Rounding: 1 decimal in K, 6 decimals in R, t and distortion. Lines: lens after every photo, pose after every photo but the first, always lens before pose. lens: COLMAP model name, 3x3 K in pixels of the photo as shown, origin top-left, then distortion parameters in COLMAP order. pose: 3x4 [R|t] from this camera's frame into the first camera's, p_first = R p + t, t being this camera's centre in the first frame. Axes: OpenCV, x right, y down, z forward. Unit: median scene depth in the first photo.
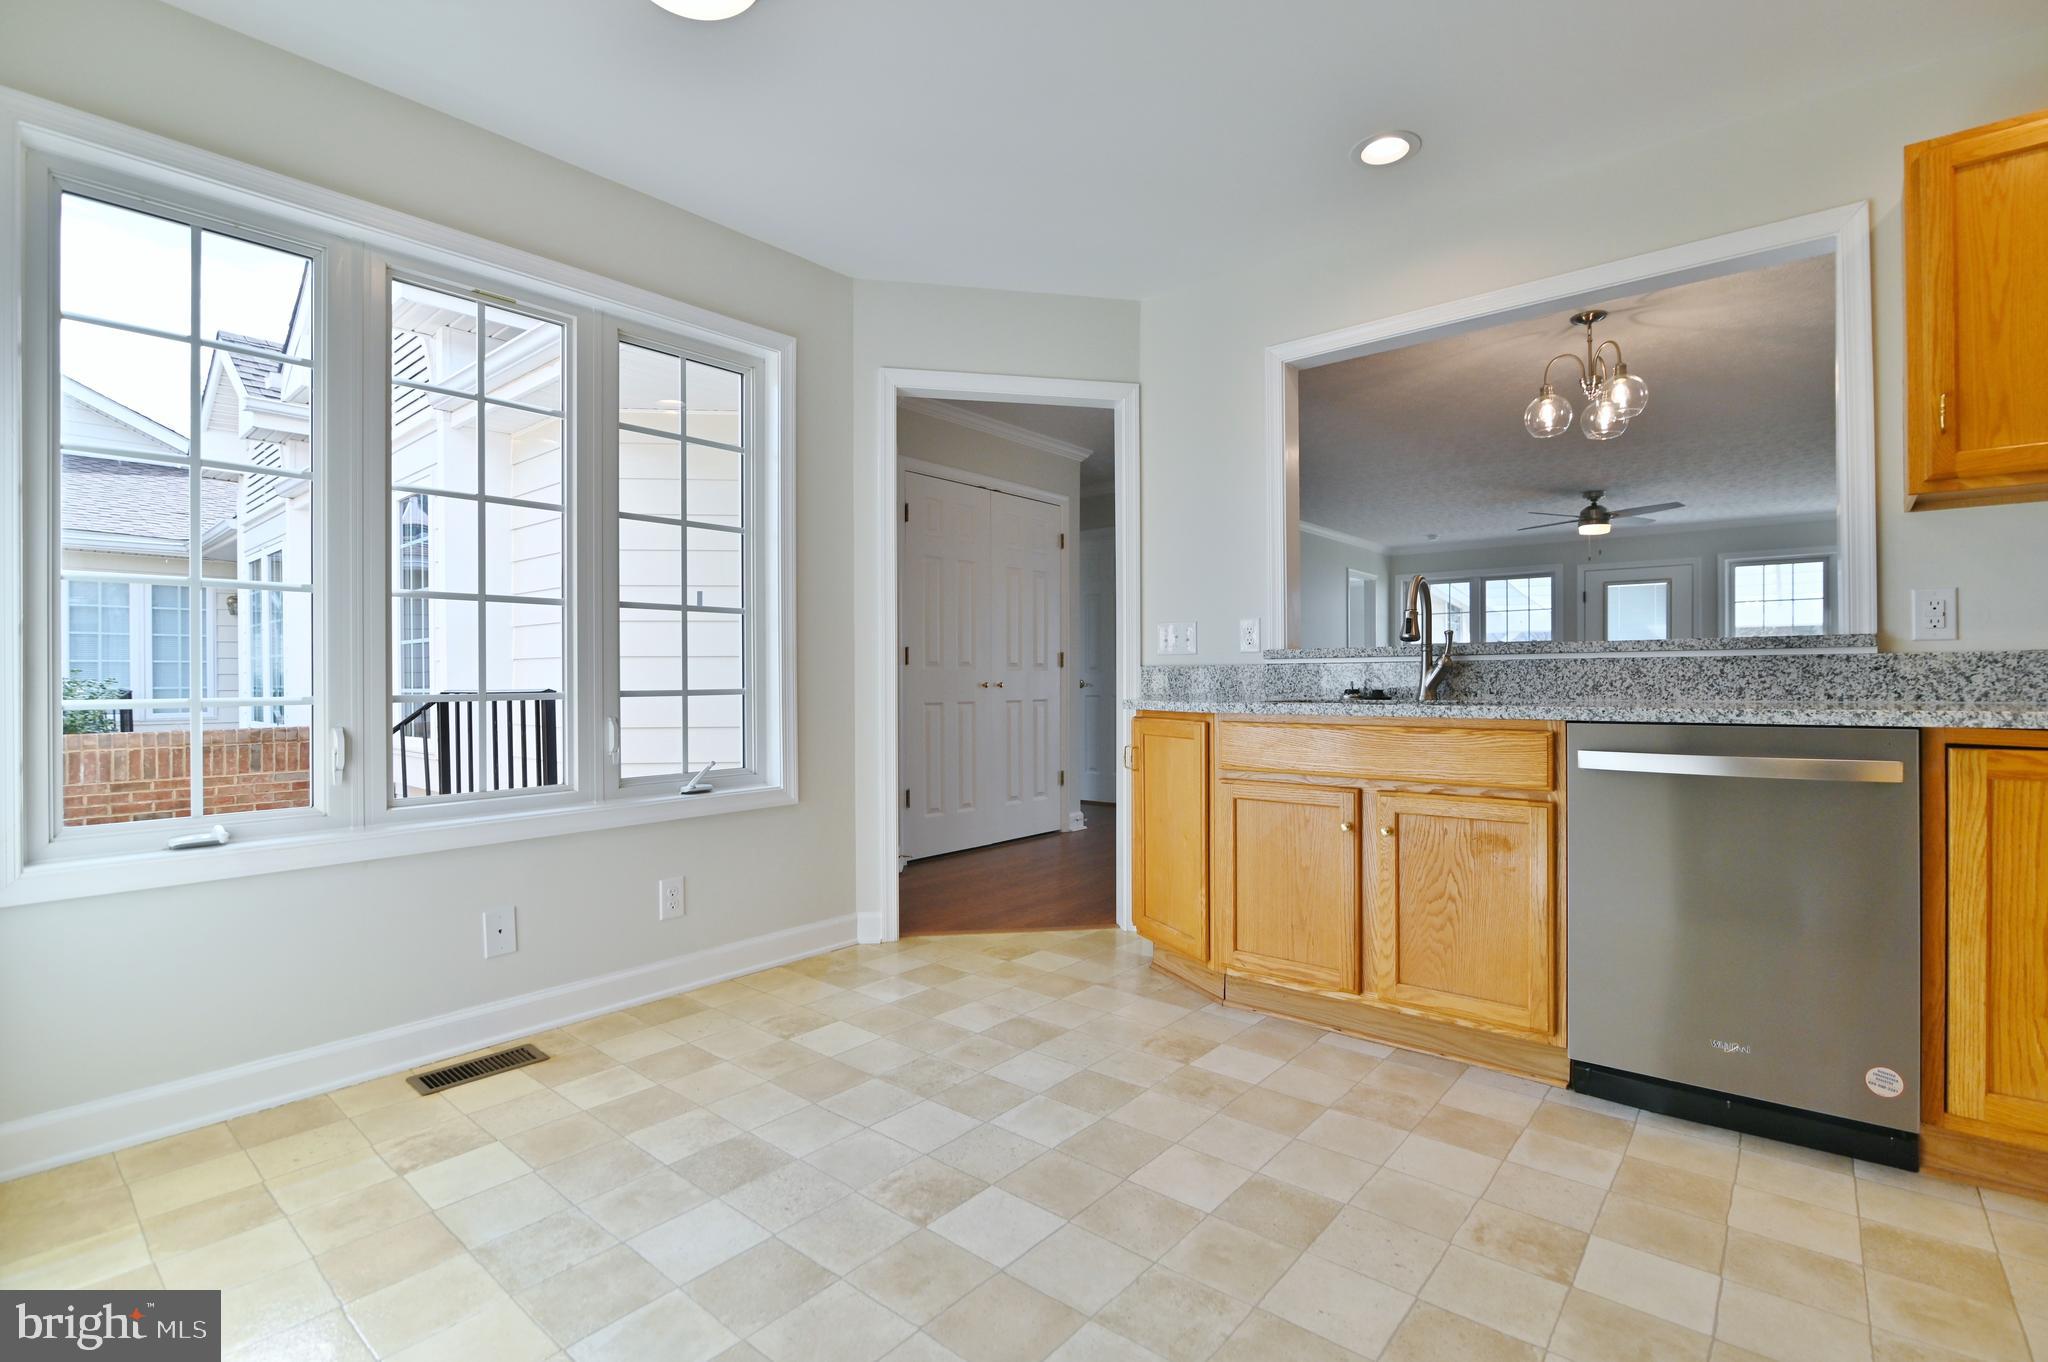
lens RADIAL K [[932.3, 0, 1027.6], [0, 932.3, 680.4], [0, 0, 1]] dist [-0.021634, 0.001788]
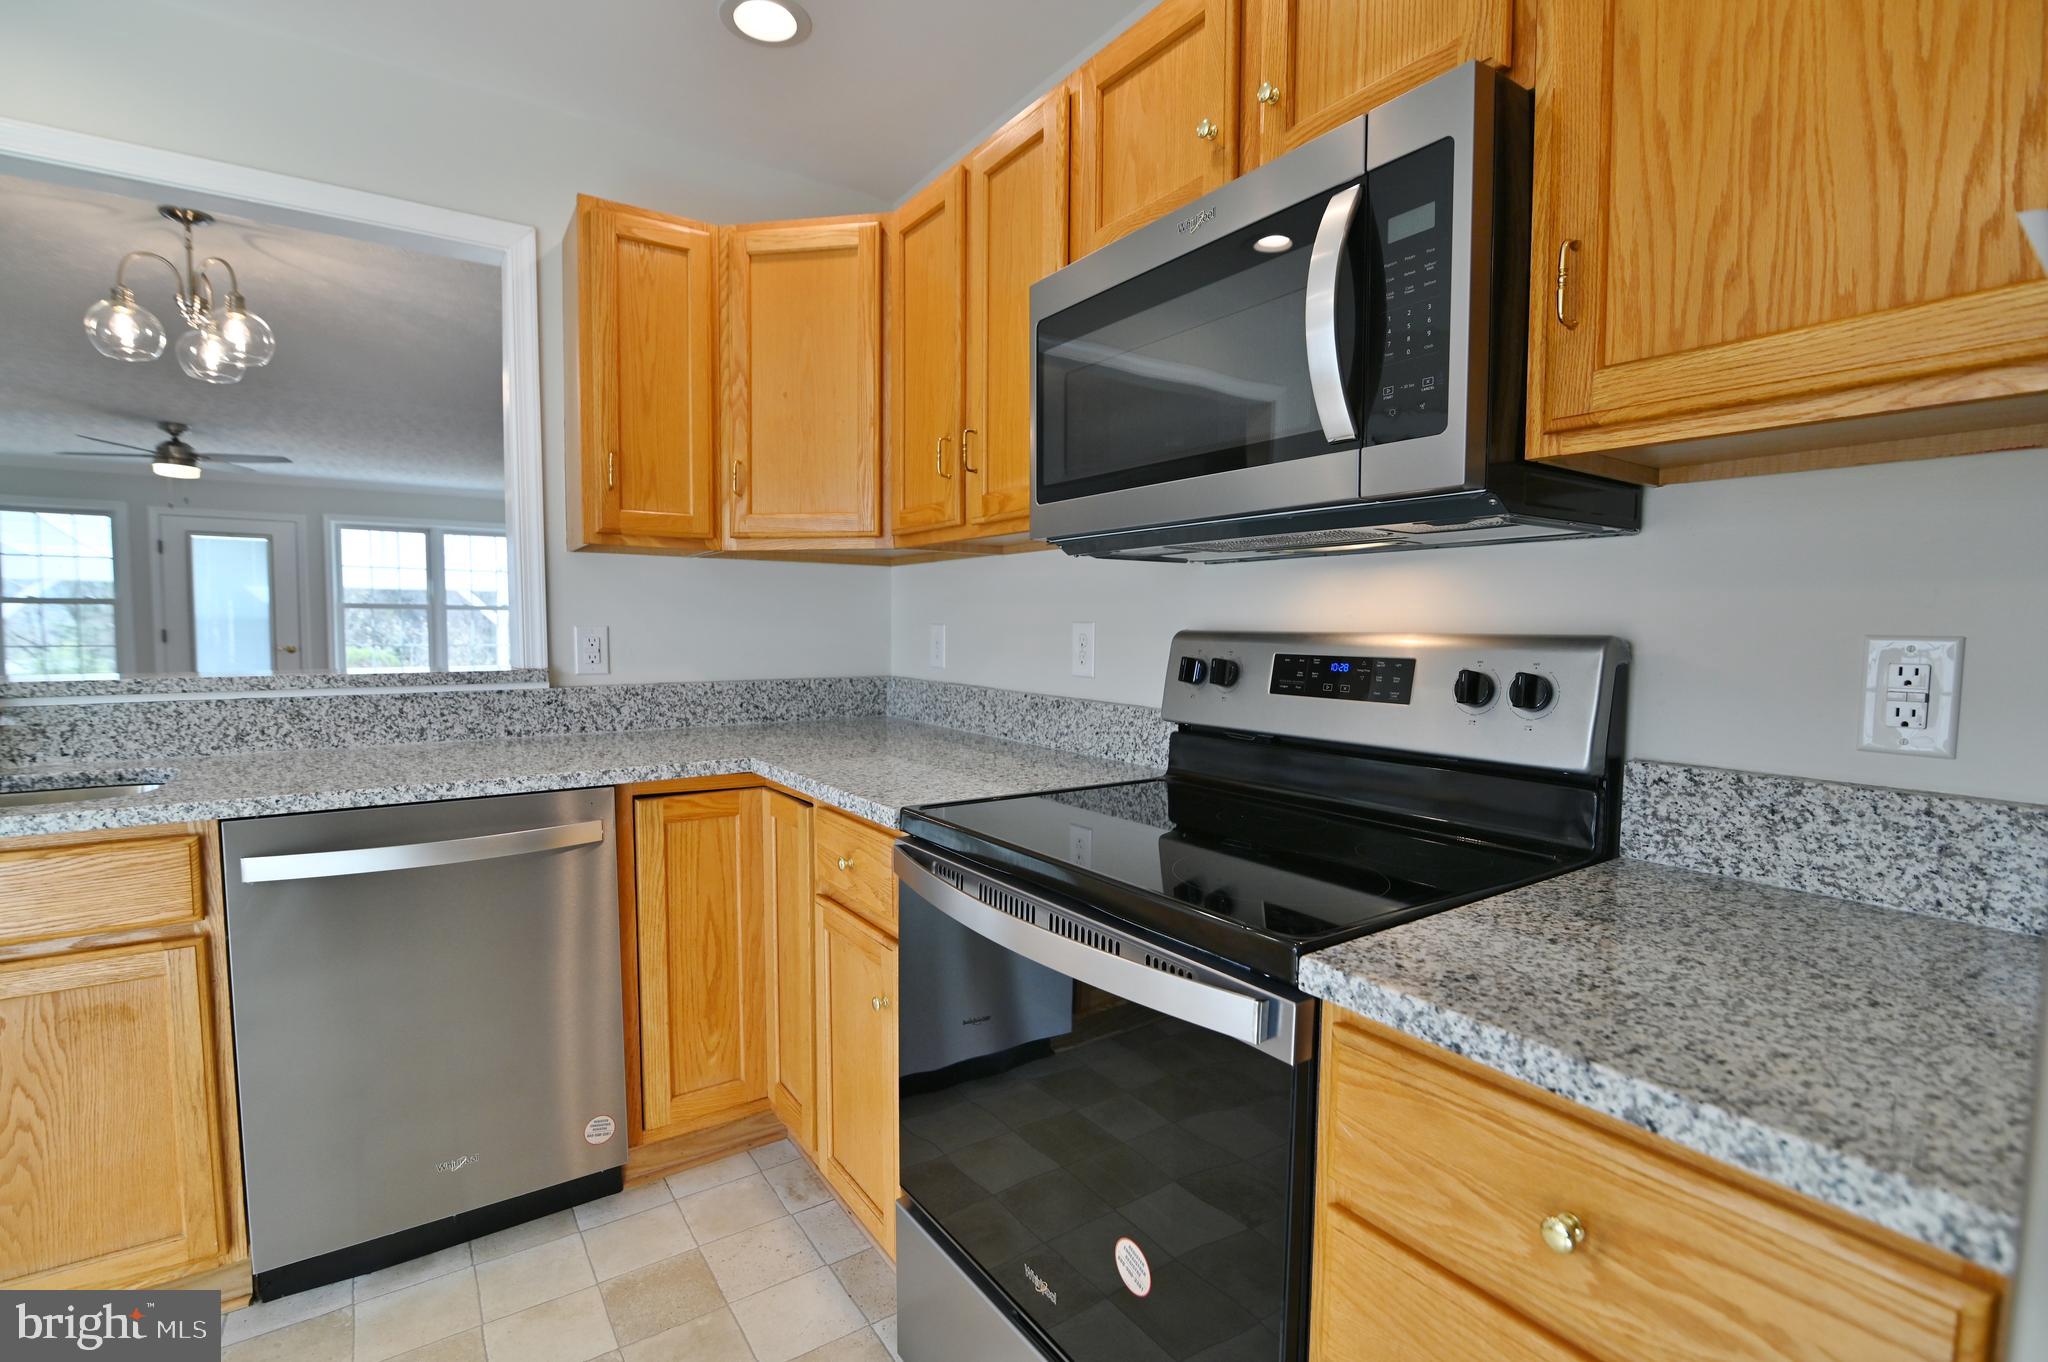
lens RADIAL K [[932.3, 0, 1027.6], [0, 932.3, 686.3], [0, 0, 1]] dist [-0.021634, 0.001788]
pose [[0.260364, -0.059282, 0.963689, 0.075542], [-0.006332, 0.997987, 0.063103, -0.103302], [-0.965490, -0.022532, 0.259464, 0.226383]]
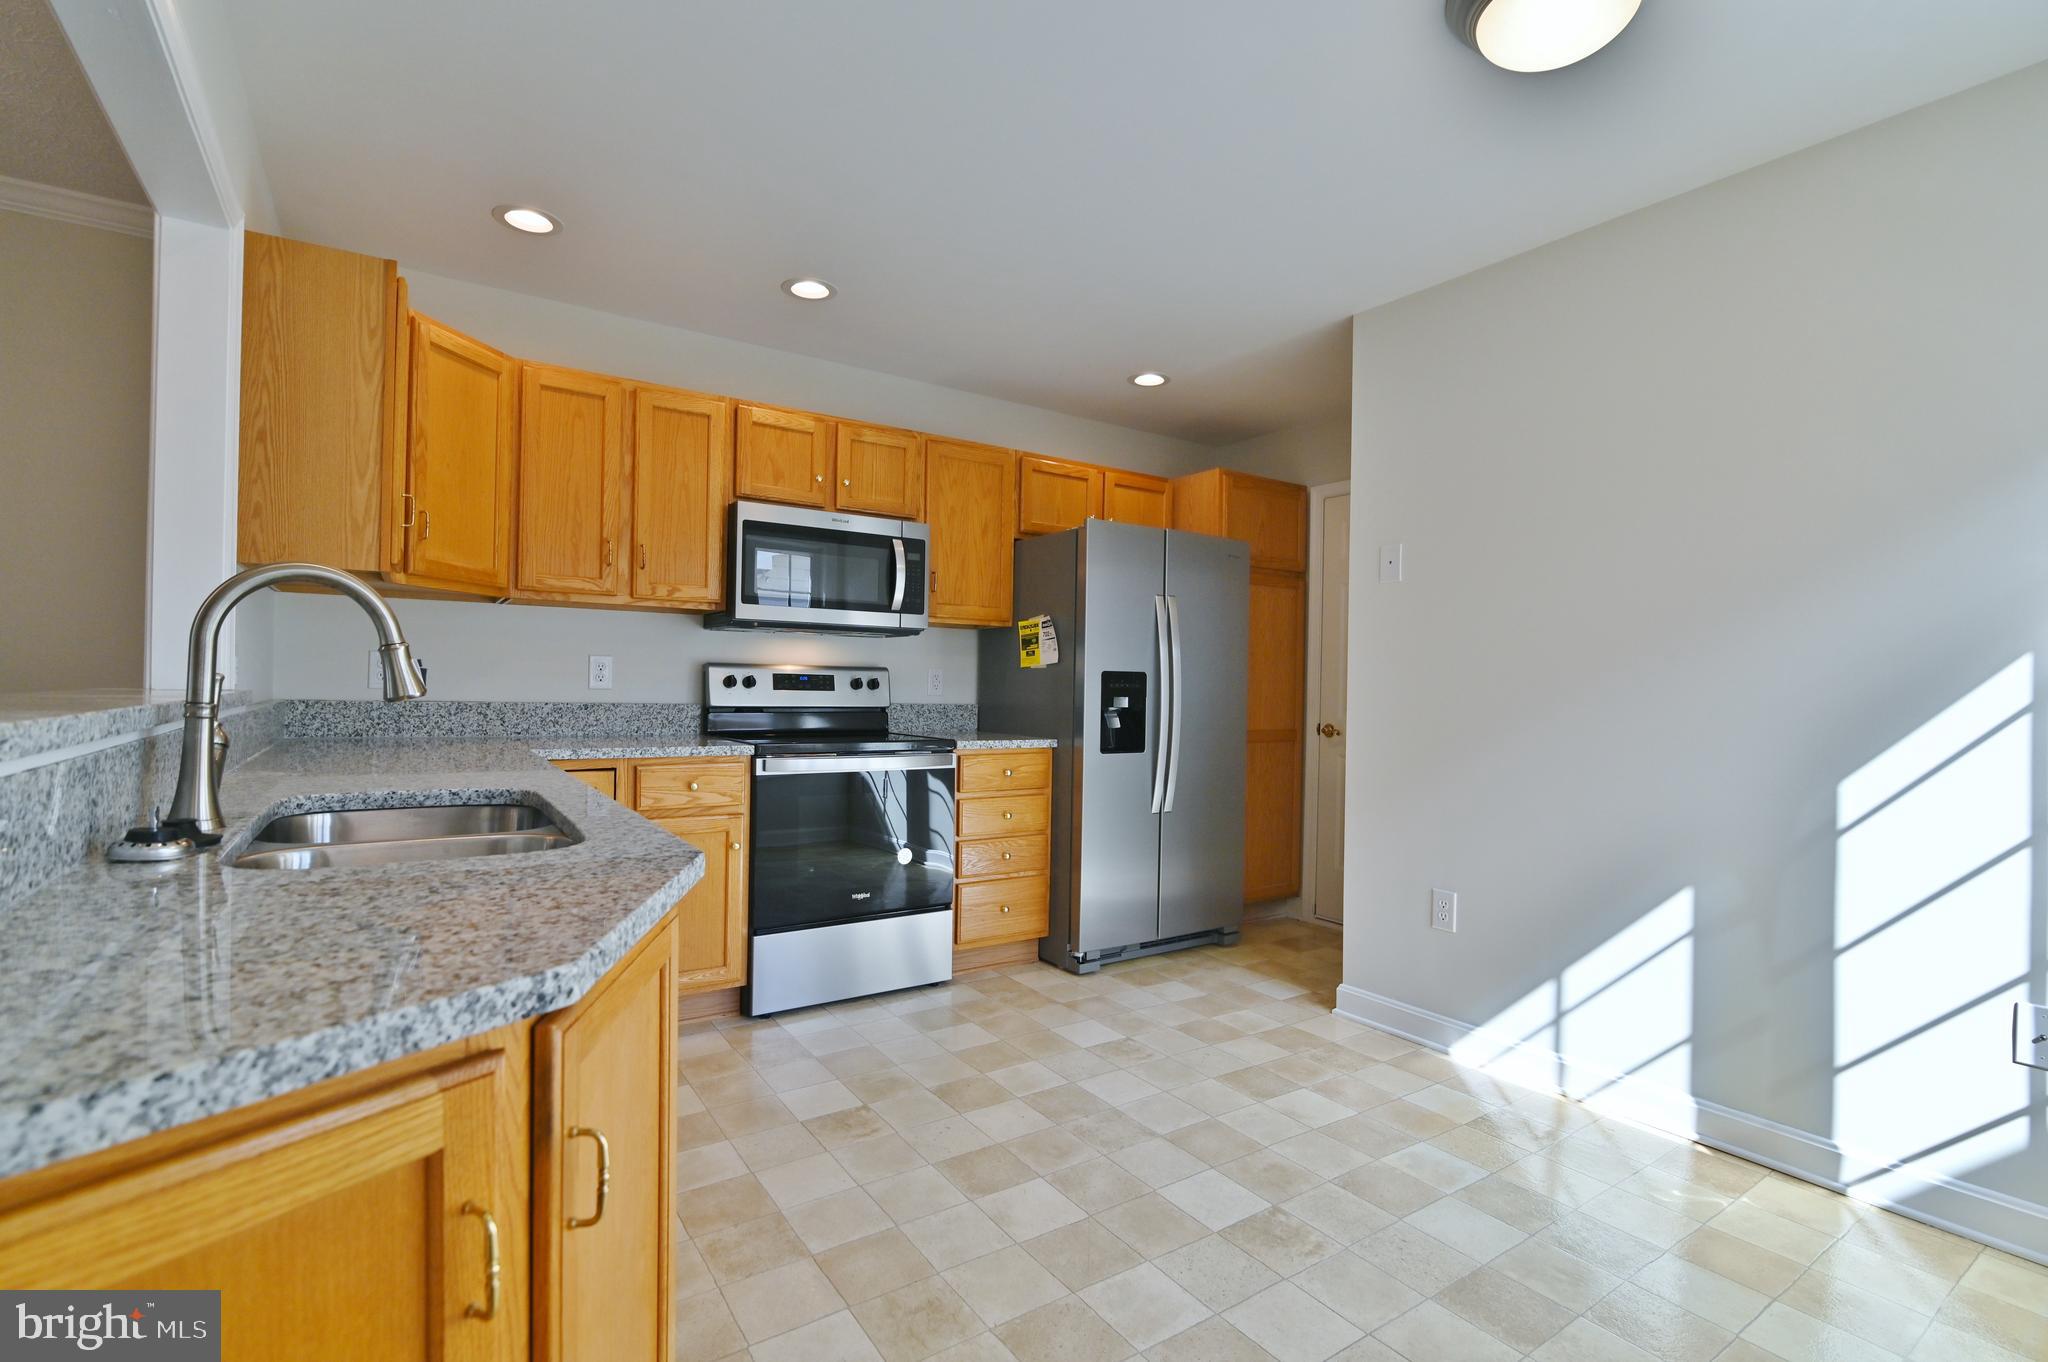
lens RADIAL K [[932.3, 0, 1023.6], [0, 932.3, 686.8], [0, 0, 1]] dist [-0.021634, 0.001788]
pose [[-0.961753, -0.015124, 0.273499, -0.089561], [-0.015271, 0.999882, 0.001592, -0.069777], [-0.273491, -0.002646, -0.961871, 1.732621]]
